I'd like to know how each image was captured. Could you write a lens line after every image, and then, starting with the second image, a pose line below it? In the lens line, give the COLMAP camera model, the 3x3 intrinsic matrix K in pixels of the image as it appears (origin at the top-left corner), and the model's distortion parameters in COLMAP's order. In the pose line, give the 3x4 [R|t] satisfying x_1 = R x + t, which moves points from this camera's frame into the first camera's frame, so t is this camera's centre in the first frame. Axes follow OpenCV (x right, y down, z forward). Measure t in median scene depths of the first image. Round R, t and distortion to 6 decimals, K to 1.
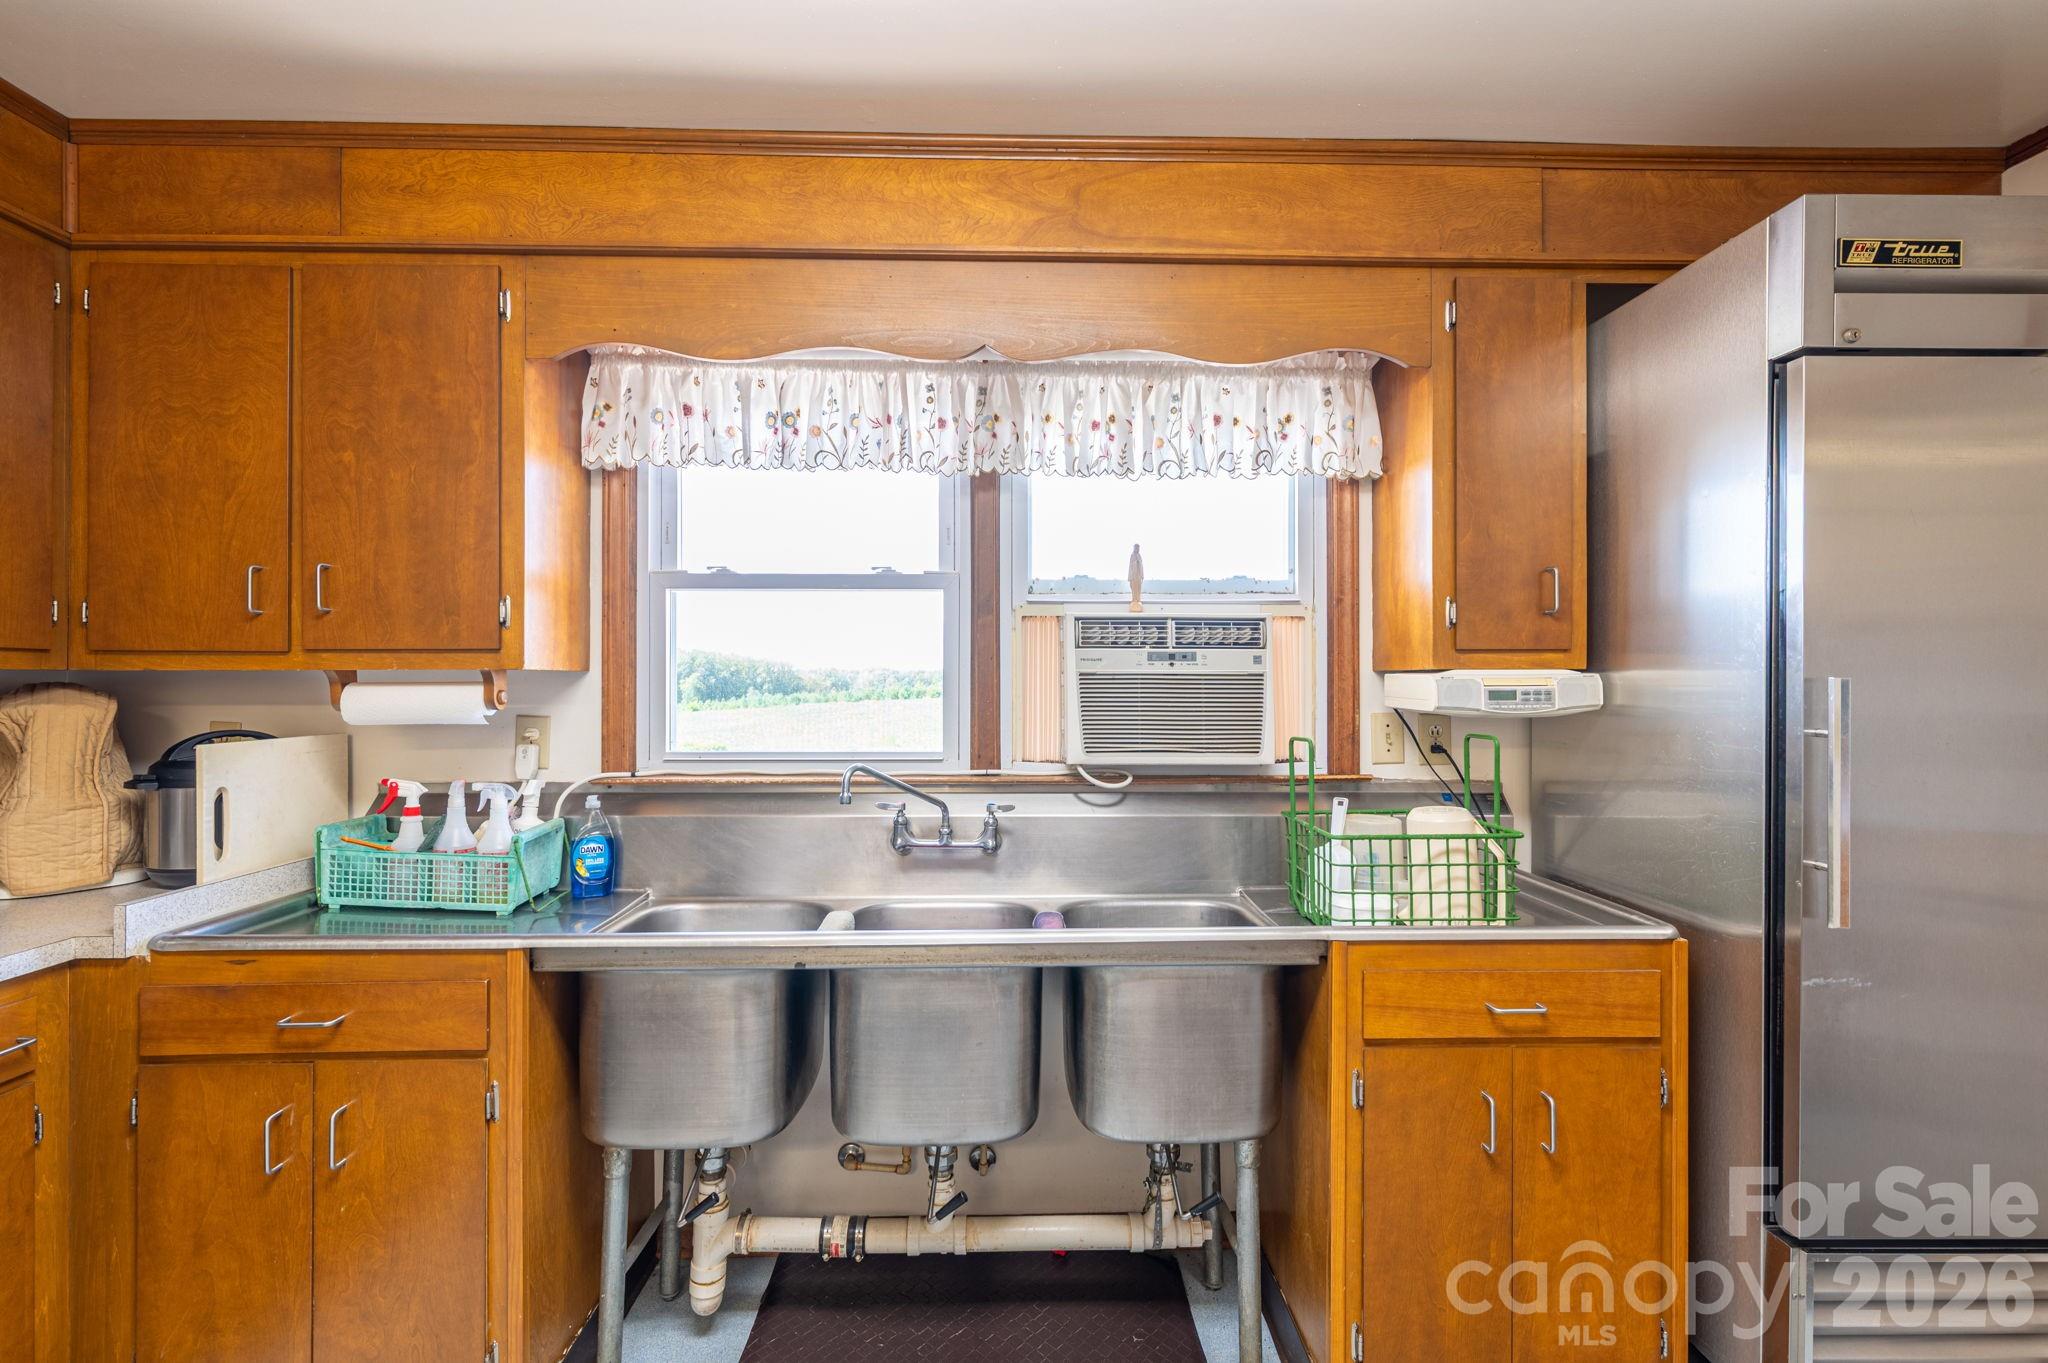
lens RADIAL K [[910.7, 0, 1022.8], [0, 910.7, 678.0], [0, 0, 1]] dist [-0.002433, 0.000067]
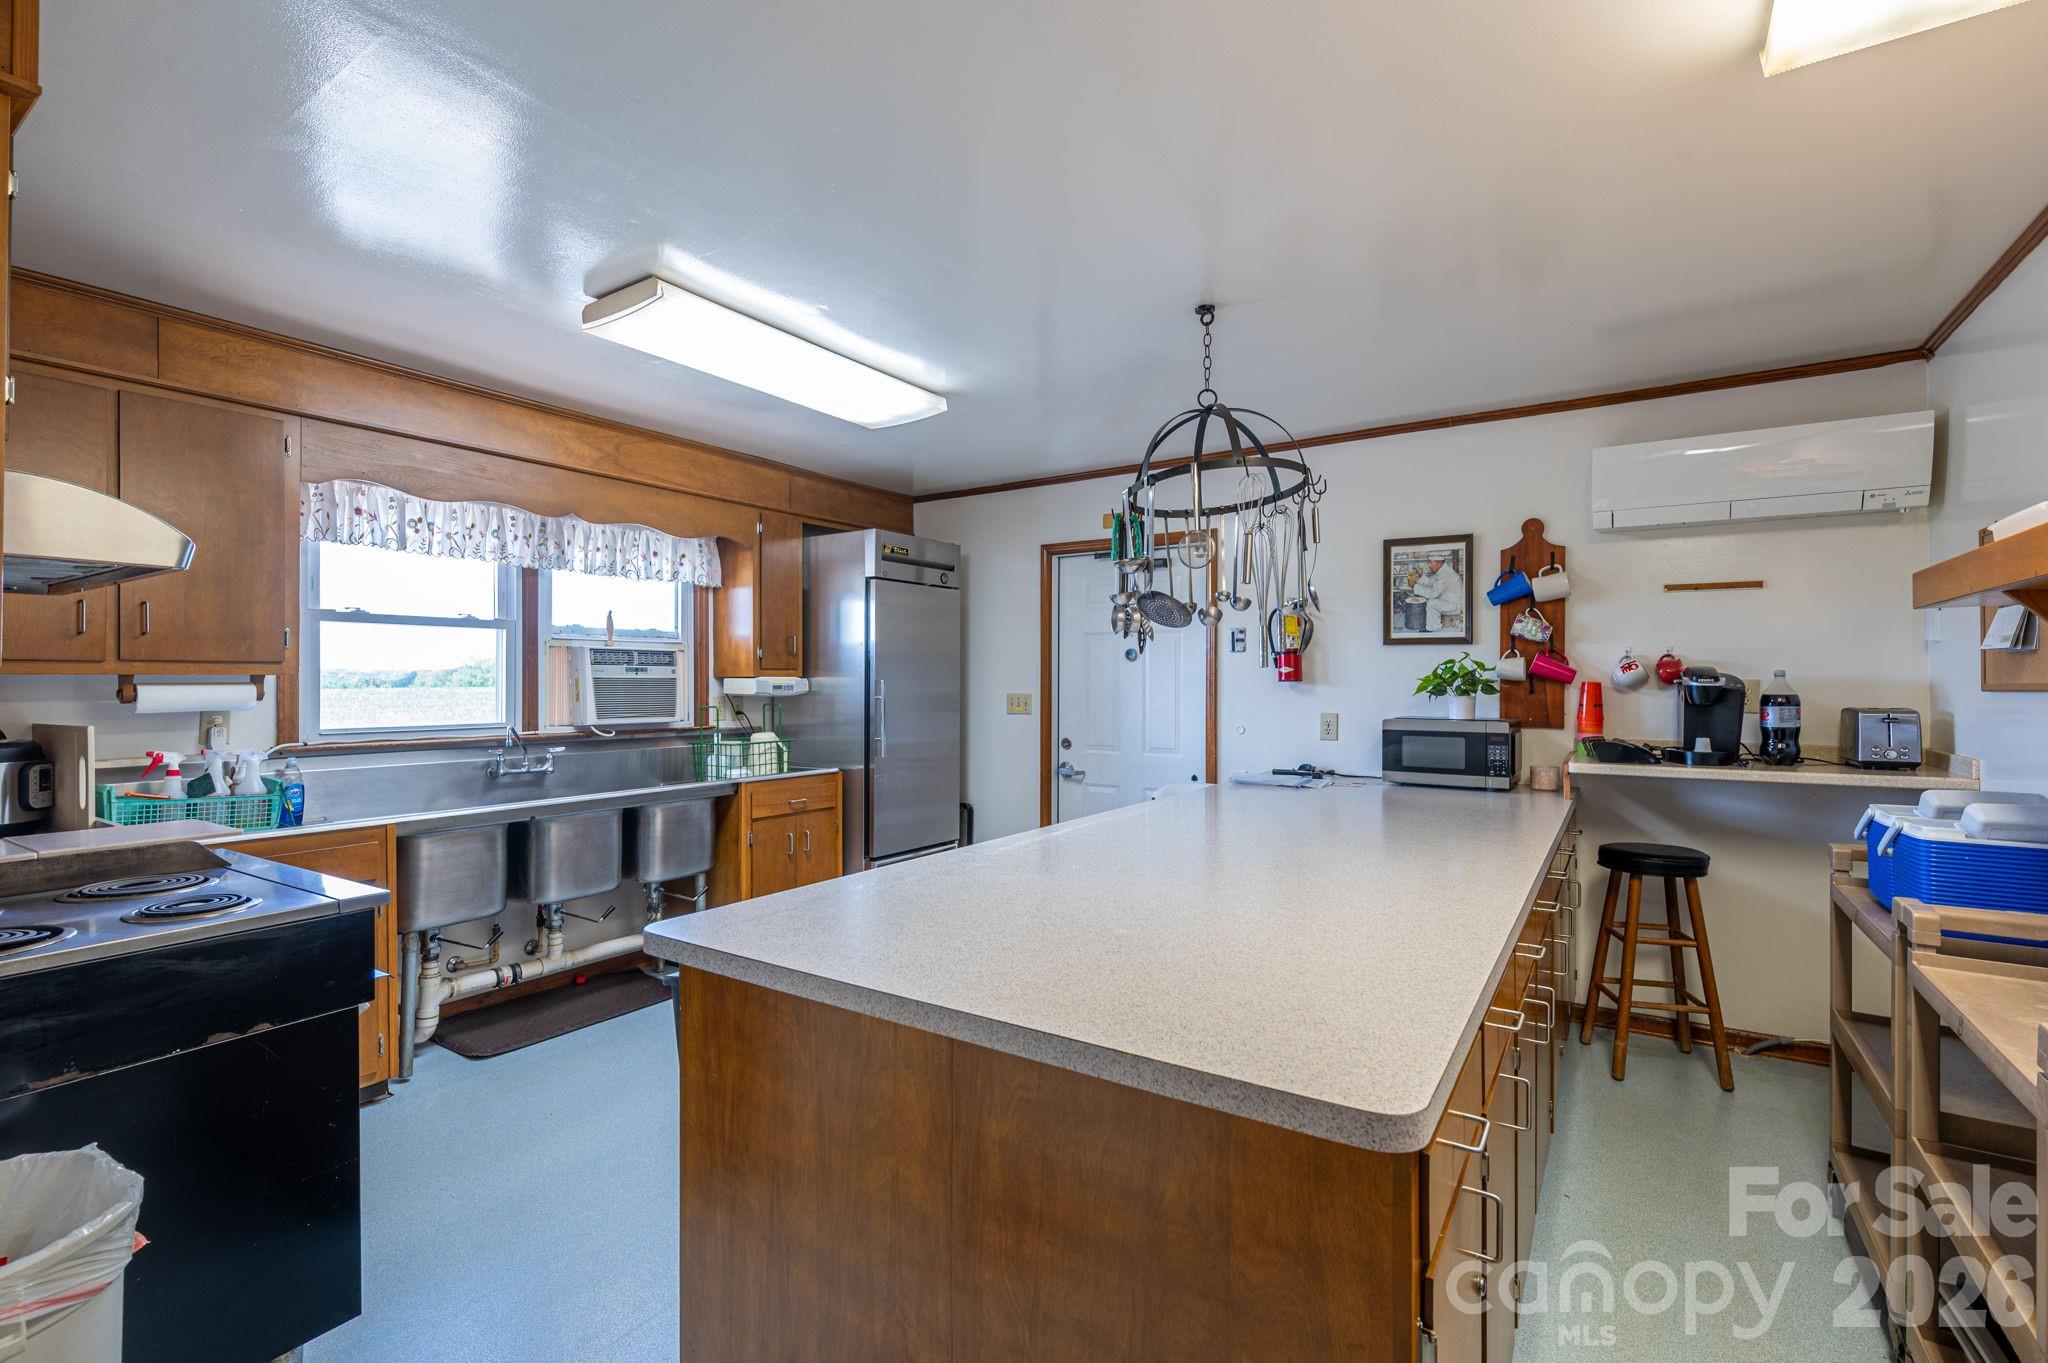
lens RADIAL K [[910.7, 0, 1022.8], [0, 910.7, 678.0], [0, 0, 1]] dist [-0.002433, 0.000067]
pose [[0.568088, 0.002333, 0.822965, -1.013384], [-0.001974, 0.999997, -0.001472, -0.003741], [-0.822965, -0.000789, 0.568091, -0.851450]]
